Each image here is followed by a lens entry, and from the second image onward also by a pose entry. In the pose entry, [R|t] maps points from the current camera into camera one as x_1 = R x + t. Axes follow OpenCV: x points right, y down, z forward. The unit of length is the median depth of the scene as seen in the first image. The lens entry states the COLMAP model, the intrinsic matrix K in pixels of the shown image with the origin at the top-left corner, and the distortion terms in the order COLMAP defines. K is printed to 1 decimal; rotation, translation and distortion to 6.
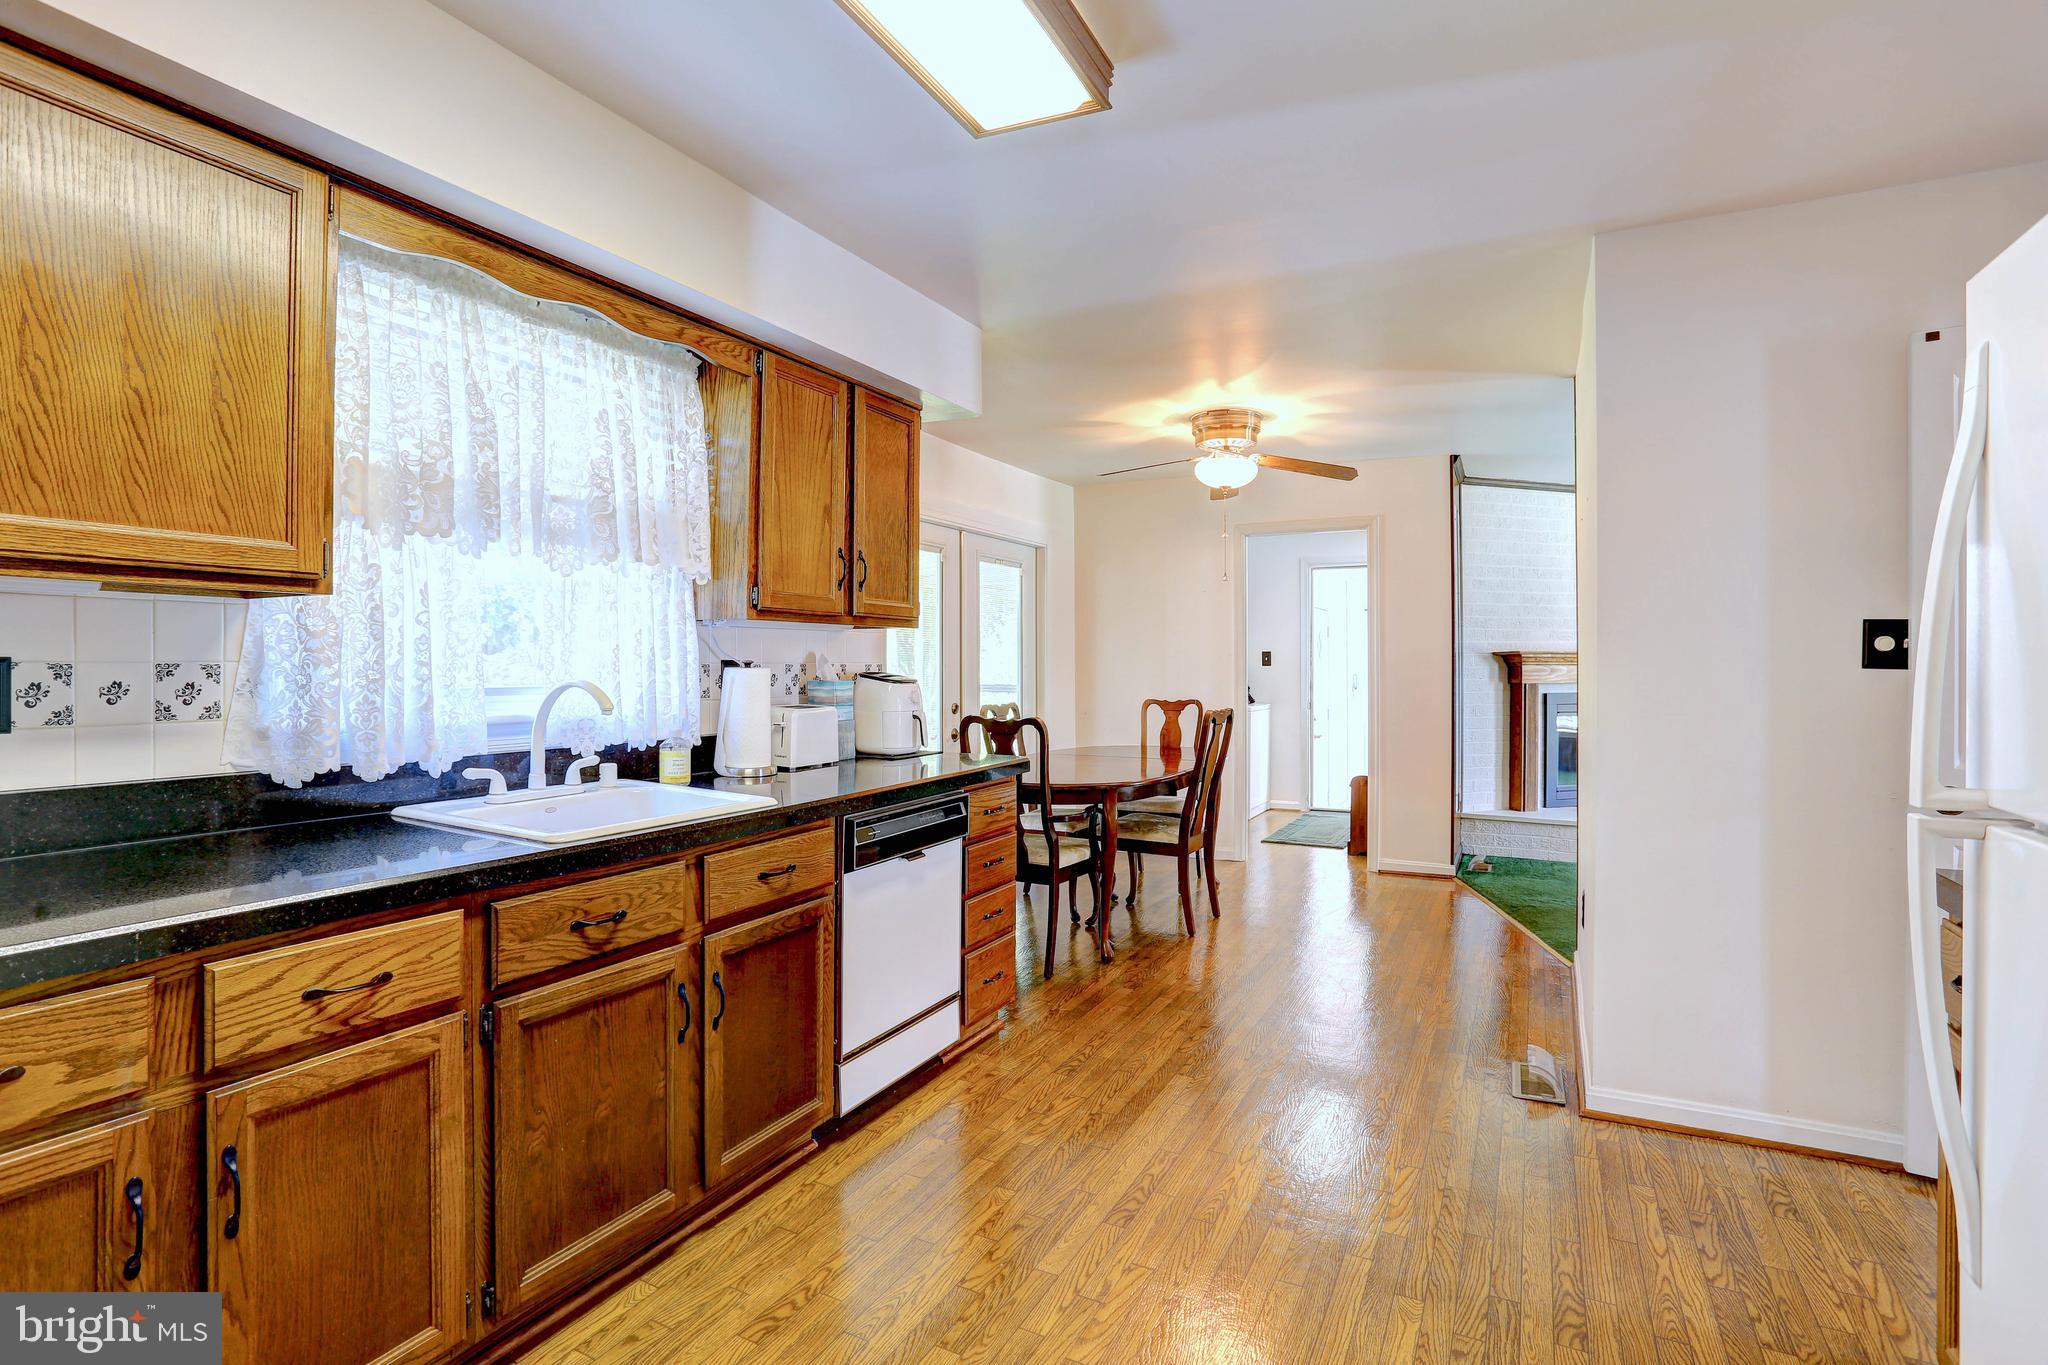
lens RADIAL K [[987.4, 0, 1027.5], [0, 987.4, 667.3], [0, 0, 1]] dist [-0.019141, 0.000337]
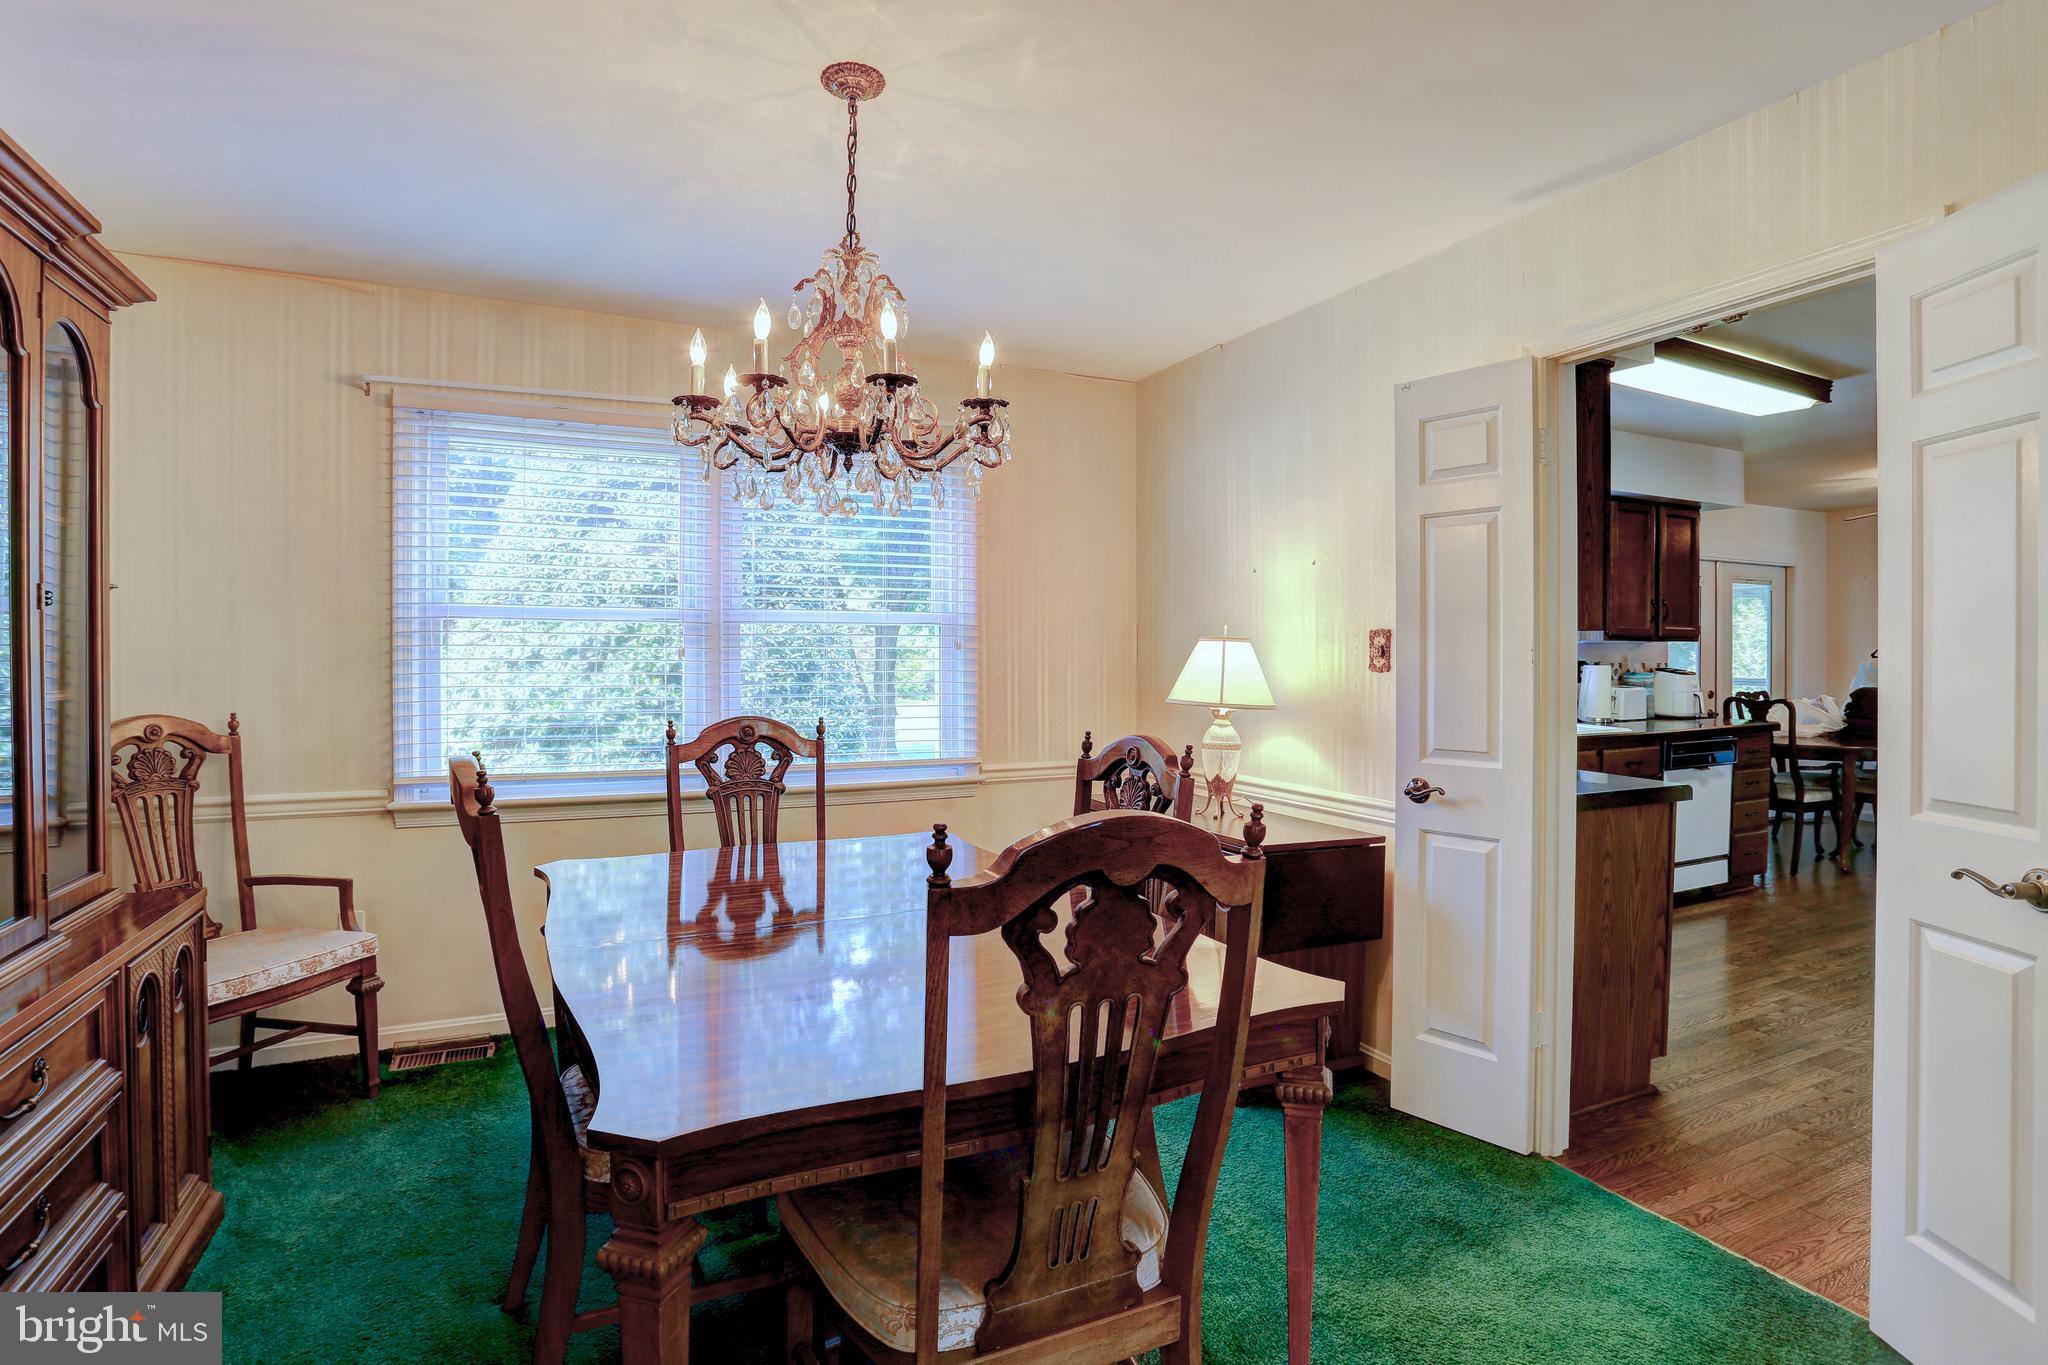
lens RADIAL K [[987.4, 0, 1015.6], [0, 987.4, 667.9], [0, 0, 1]] dist [-0.019141, 0.000337]
pose [[0.792073, 0.001237, -0.610425, -0.013185], [-0.000933, 0.999999, 0.000816, 0.004640], [0.610425, -0.000077, 0.792074, -0.972205]]
